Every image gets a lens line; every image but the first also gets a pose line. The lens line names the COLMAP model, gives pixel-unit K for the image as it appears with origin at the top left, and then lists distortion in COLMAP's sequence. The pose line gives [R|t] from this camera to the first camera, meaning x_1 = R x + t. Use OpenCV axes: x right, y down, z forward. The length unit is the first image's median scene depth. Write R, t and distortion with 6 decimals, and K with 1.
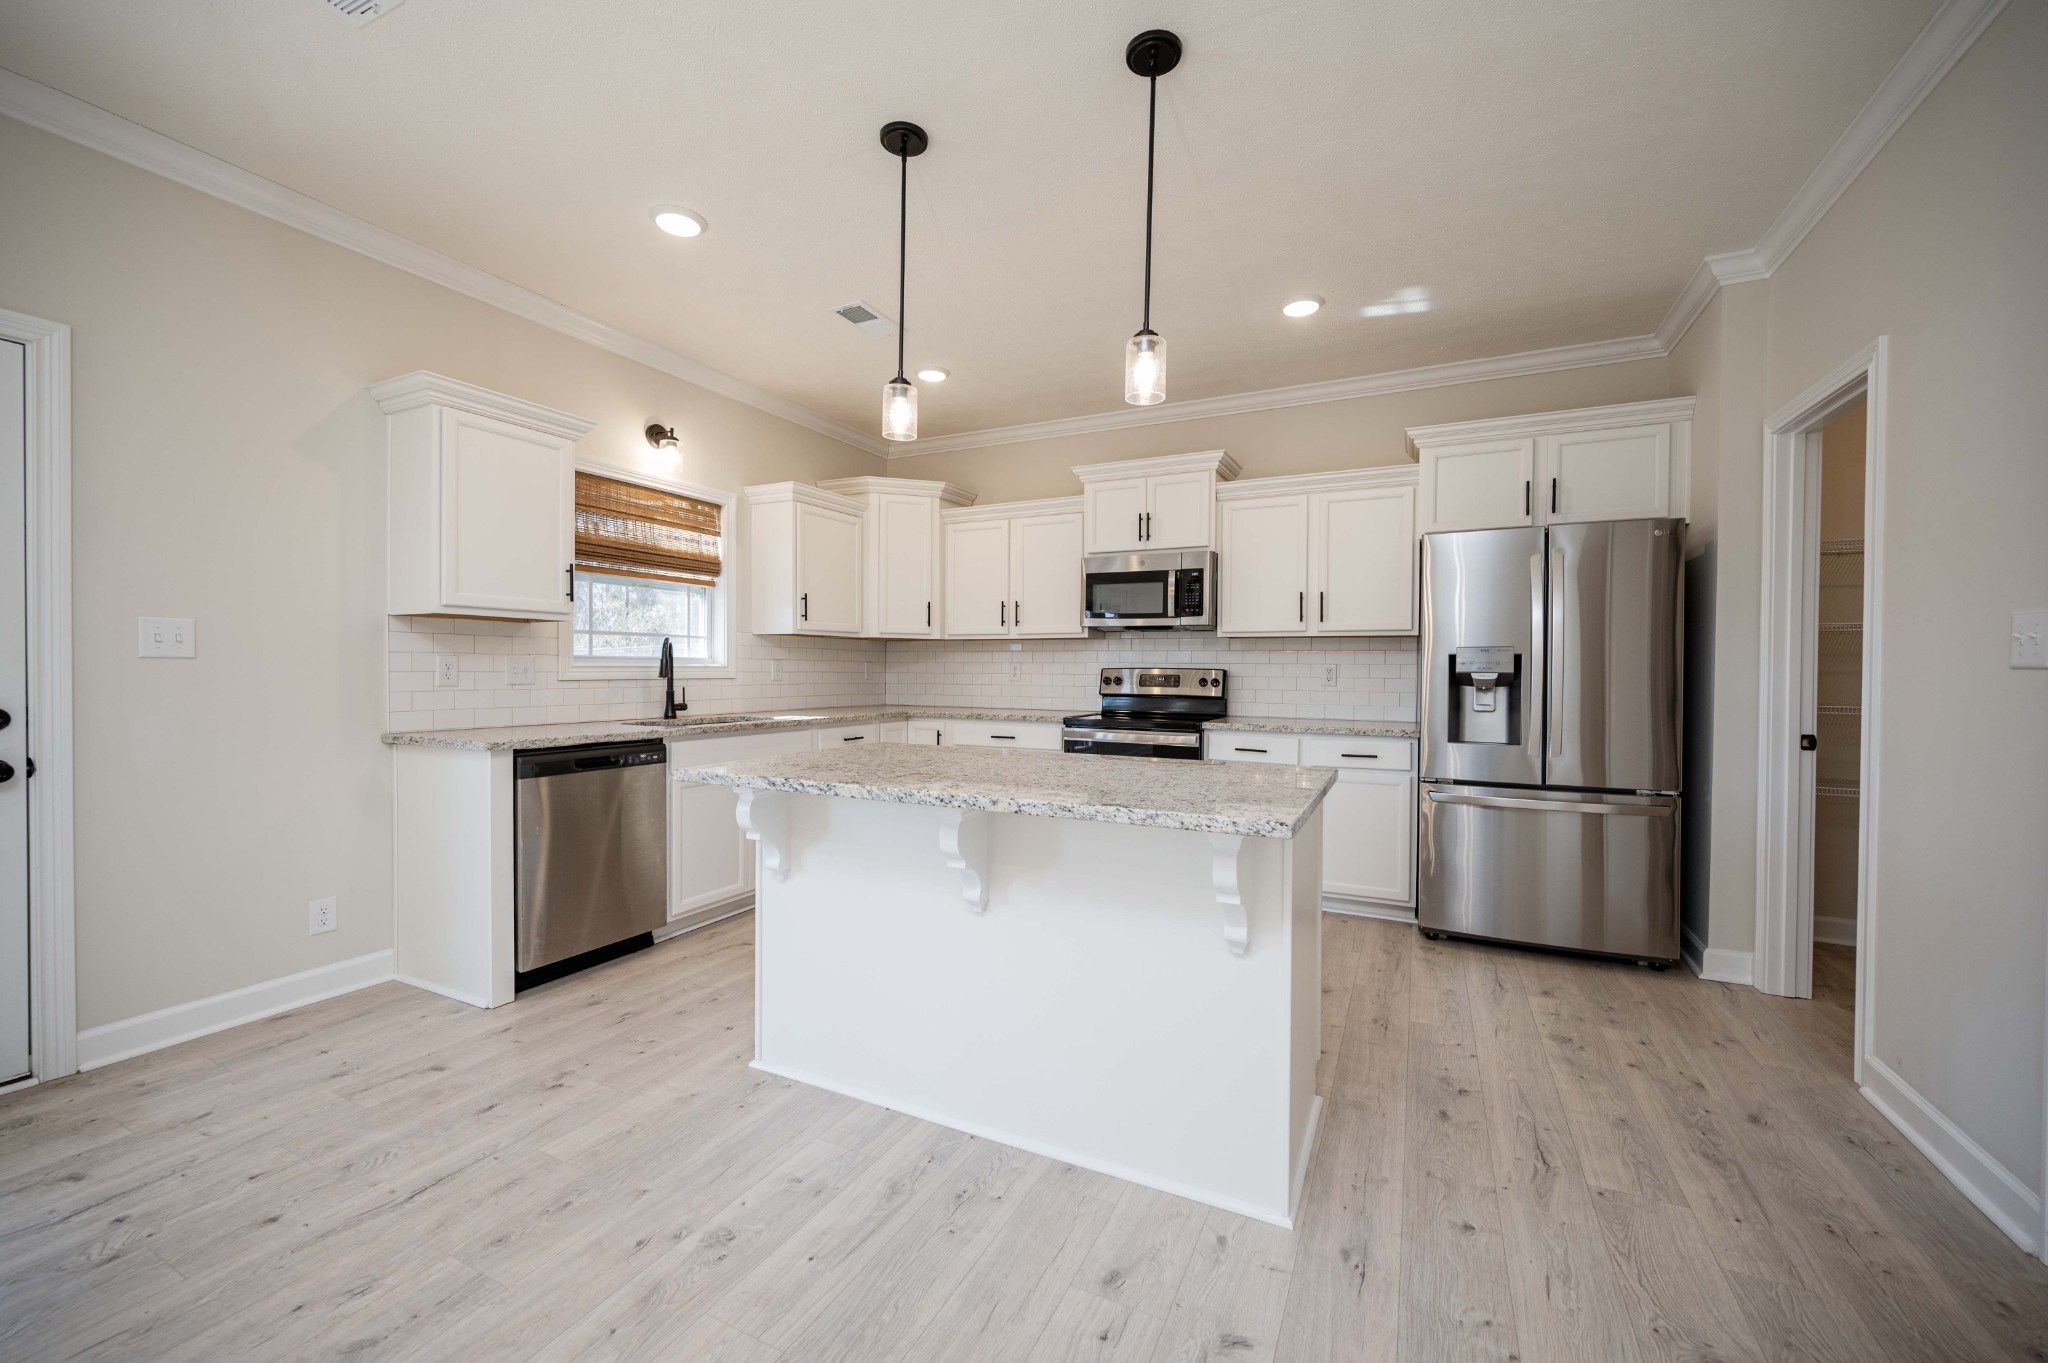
lens RADIAL K [[802.4, 0, 1024.6], [0, 802.4, 676.6], [0, 0, 1]] dist [-0.000633, -0.000510]
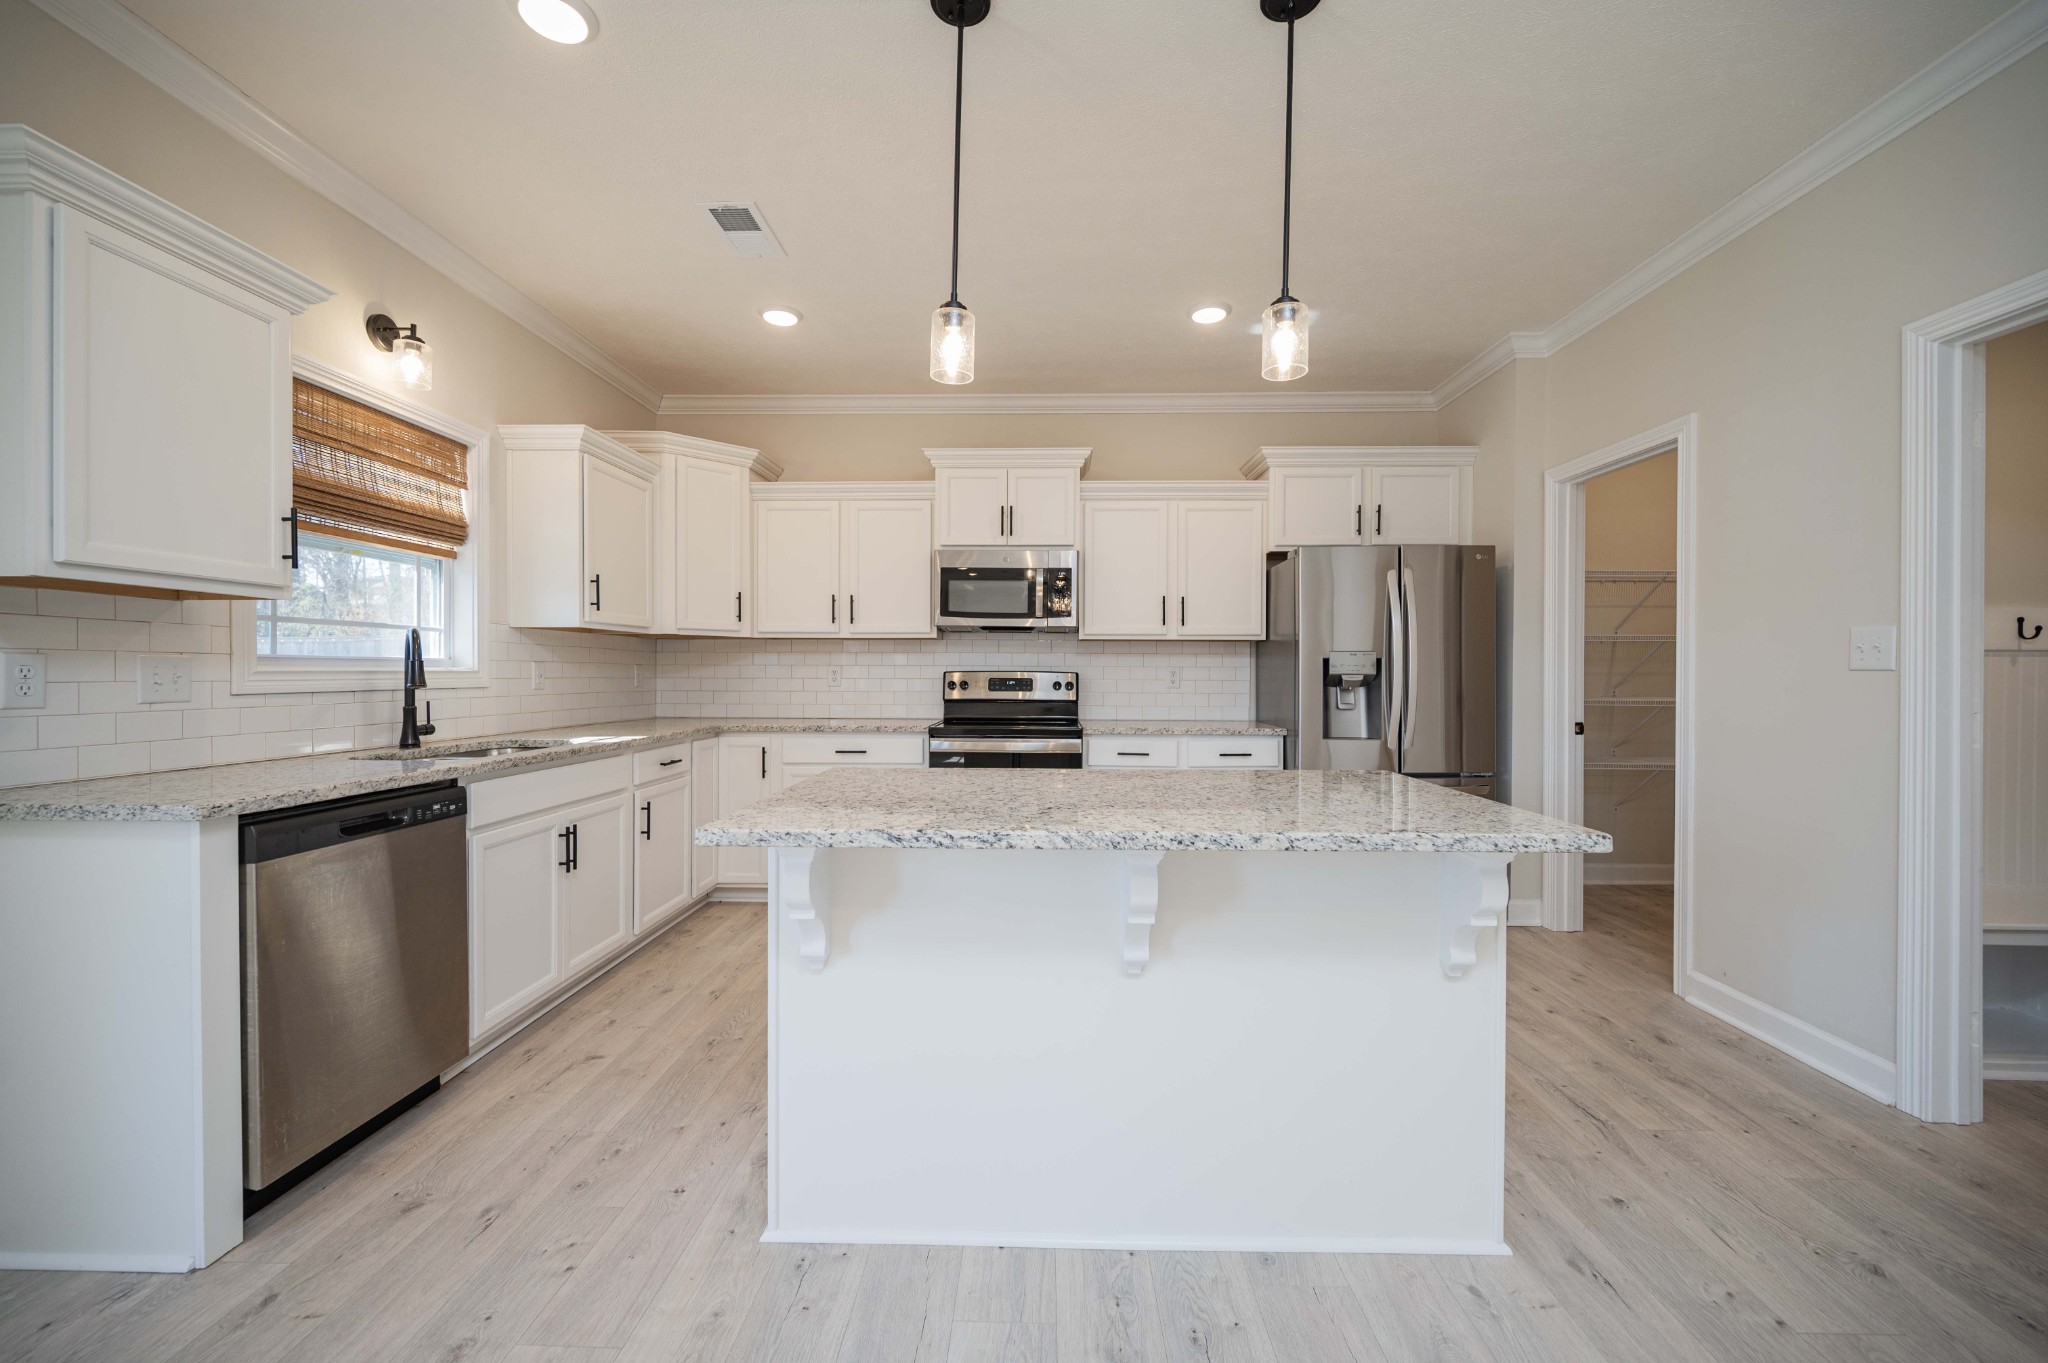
lens RADIAL K [[802.4, 0, 1024.6], [0, 802.4, 676.6], [0, 0, 1]] dist [-0.000633, -0.000510]
pose [[0.906907, -0.006097, 0.421287, -0.270254], [0.007422, 0.999971, -0.001506, -0.003482], [-0.421265, 0.004492, 0.906926, 0.167680]]
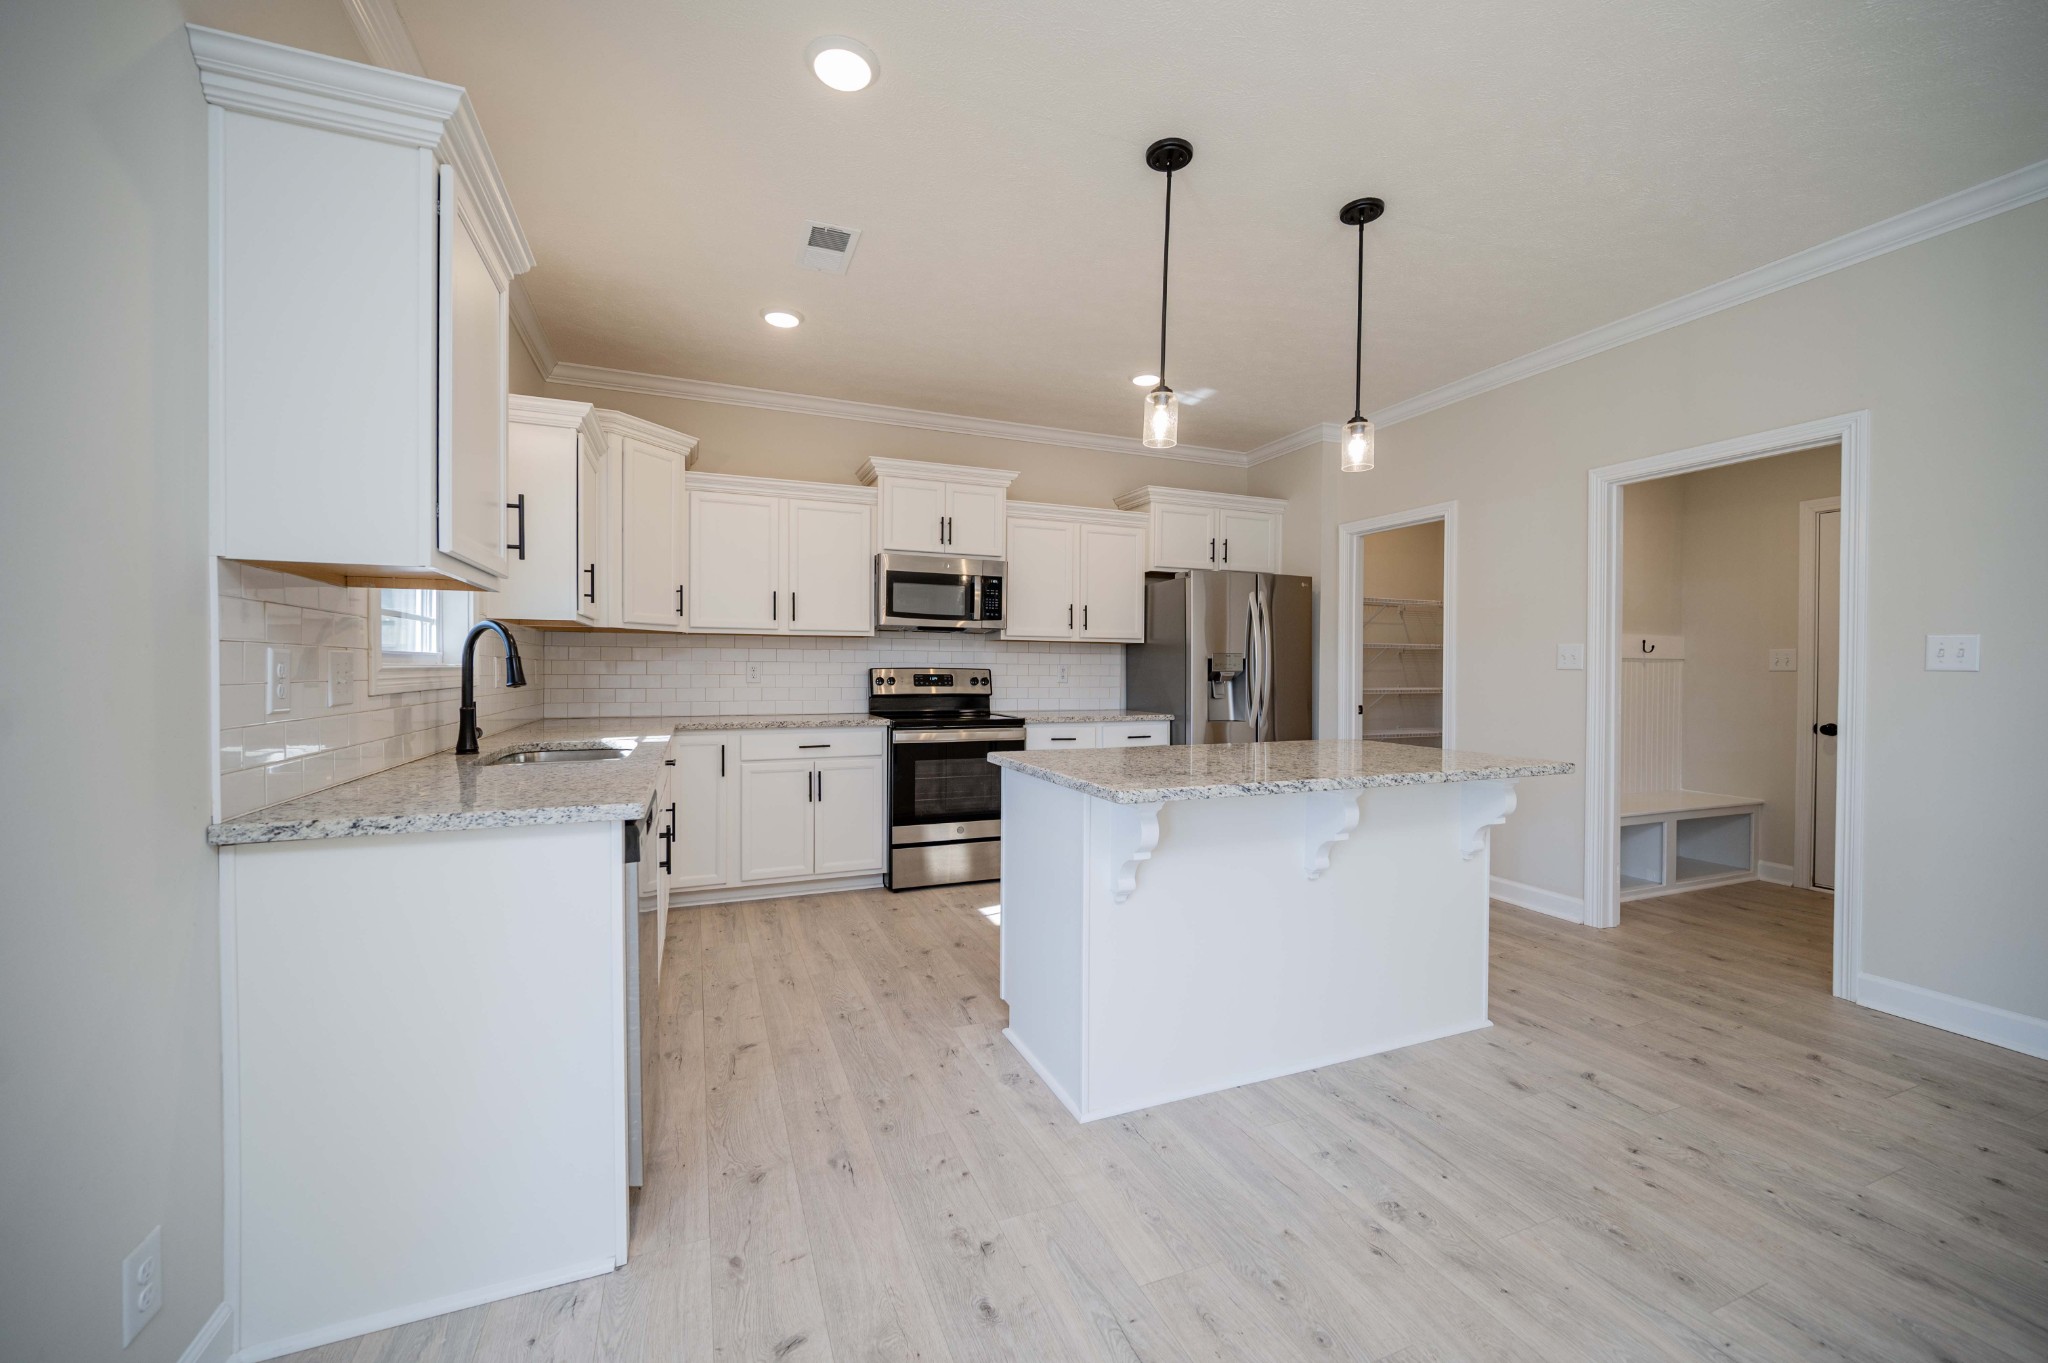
lens RADIAL K [[802.4, 0, 1024.6], [0, 802.4, 676.6], [0, 0, 1]] dist [-0.000633, -0.000510]
pose [[0.659685, -0.010684, 0.751466, -0.660652], [0.007366, 0.999943, 0.007750, -0.008535], [-0.751506, 0.000423, 0.659726, 0.293816]]
